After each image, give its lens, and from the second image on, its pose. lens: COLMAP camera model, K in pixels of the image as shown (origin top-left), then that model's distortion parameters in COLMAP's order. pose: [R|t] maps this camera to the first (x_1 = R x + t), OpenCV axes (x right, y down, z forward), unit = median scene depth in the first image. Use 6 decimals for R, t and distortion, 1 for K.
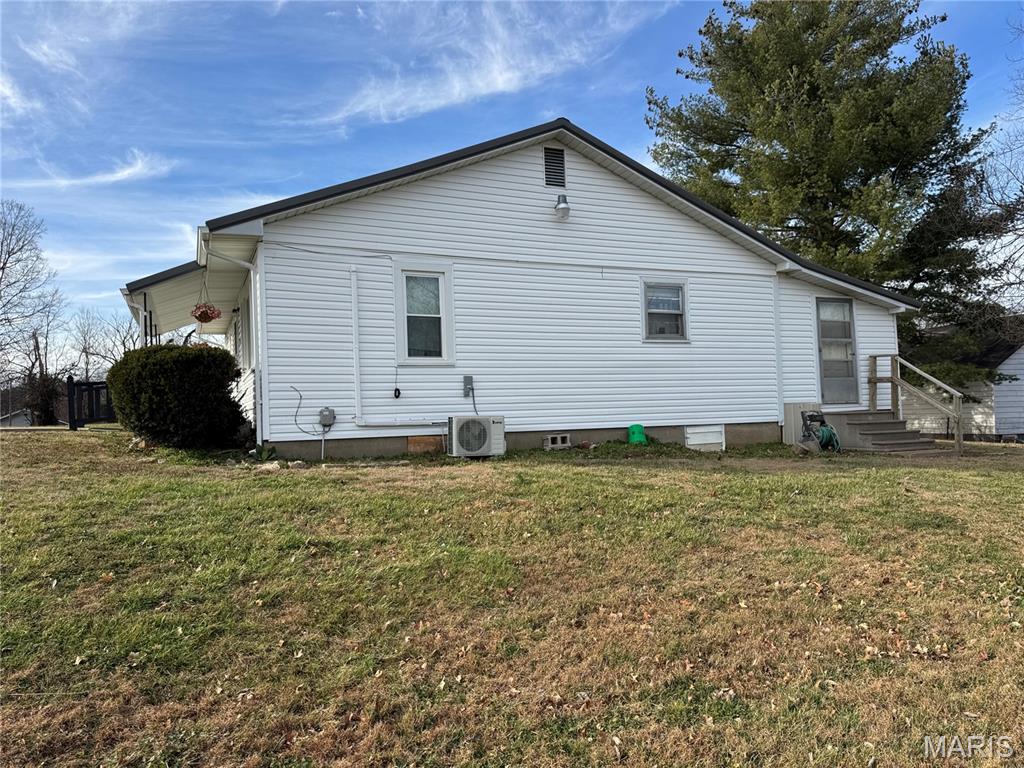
lens RADIAL K [[720.8, 0, 506.9], [0, 720.8, 397.5], [0, 0, 1]] dist [0.048055, -0.072334]
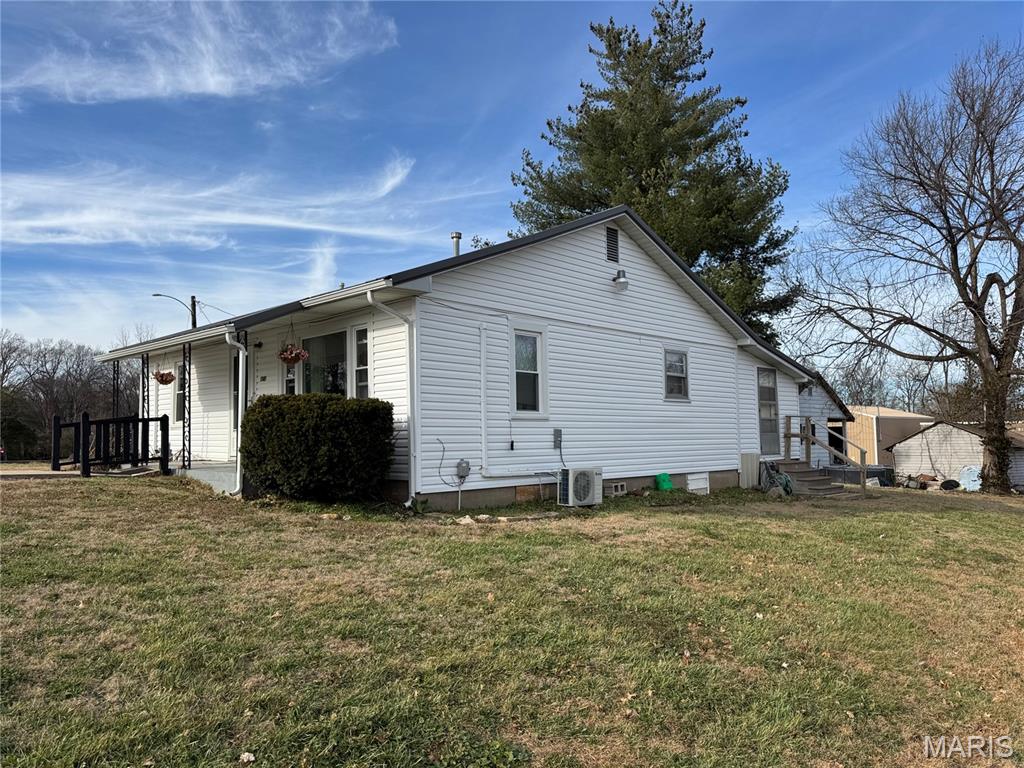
lens RADIAL K [[720.8, 0, 507.4], [0, 720.8, 391.7], [0, 0, 1]] dist [0.048055, -0.072334]
pose [[0.930042, 0.046907, 0.364447, -0.455613], [-0.032761, 0.998454, -0.044904, -0.030679], [-0.365989, 0.029823, 0.930141, 0.017042]]
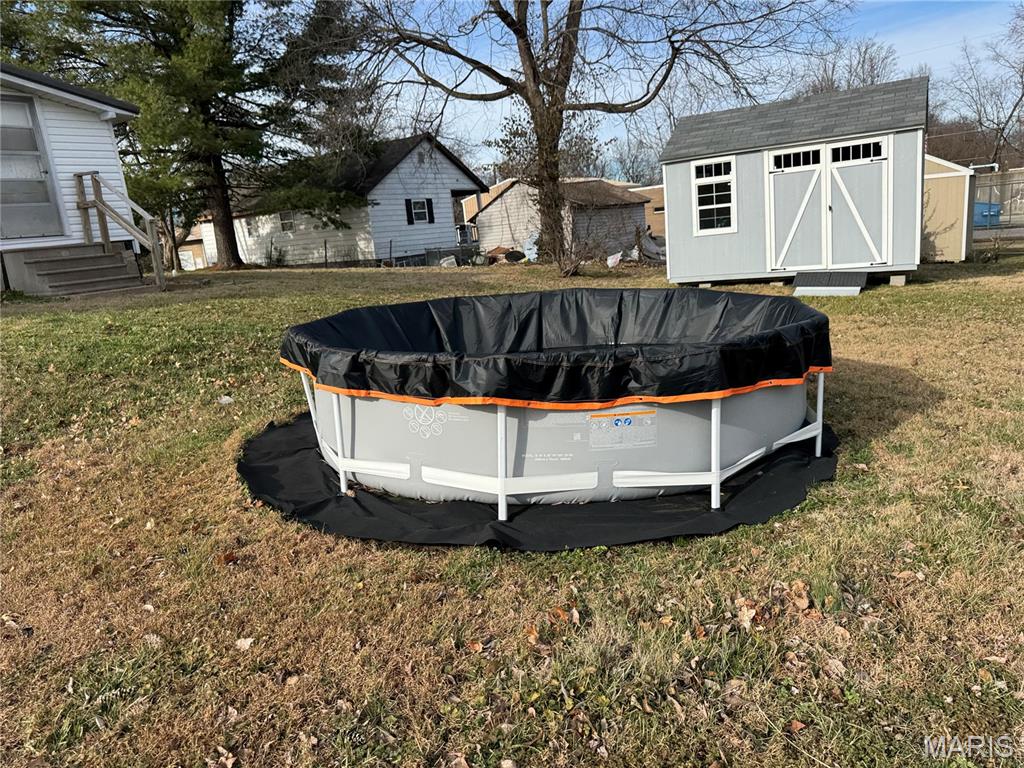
lens RADIAL K [[720.8, 0, 519.7], [0, 720.8, 389.6], [0, 0, 1]] dist [0.048055, -0.072334]
pose [[0.810902, -0.172115, 0.559298, 0.466555], [0.051832, 0.973137, 0.224318, 0.022388], [-0.582881, -0.152911, 0.798040, 0.046065]]
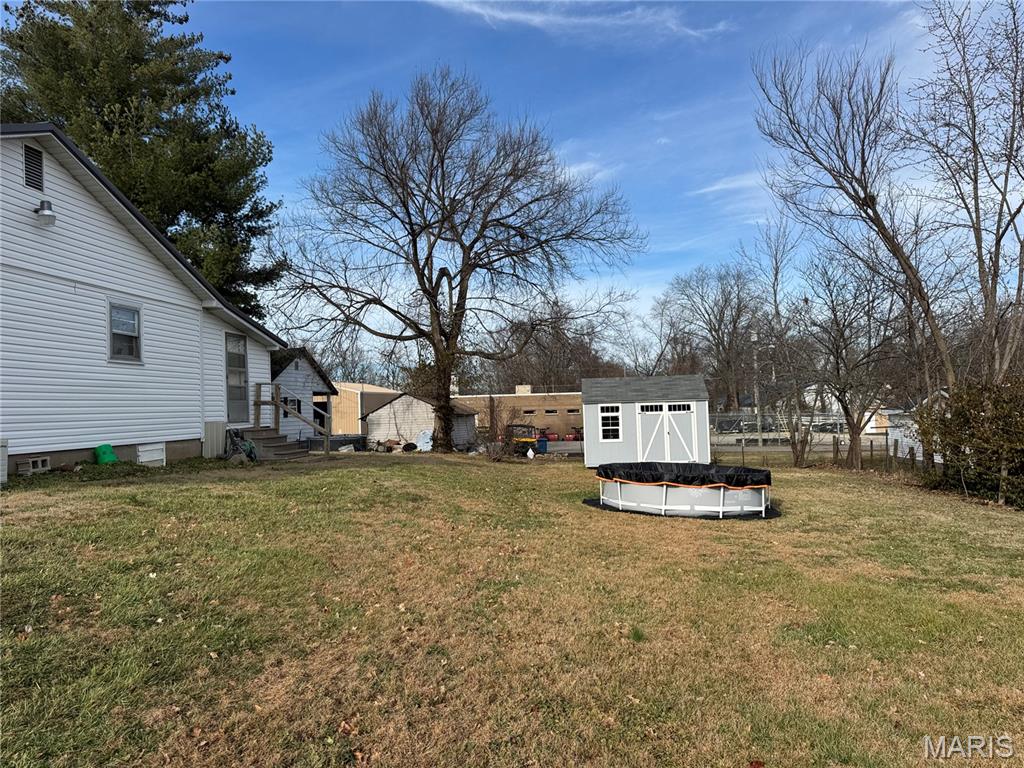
lens RADIAL K [[720.8, 0, 523.7], [0, 720.8, 390.8], [0, 0, 1]] dist [0.048055, -0.072334]
pose [[0.490529, 0.037575, 0.870614, -0.396517], [-0.015226, 0.999287, -0.034549, -0.010017], [-0.871292, 0.003691, 0.490751, -0.000590]]
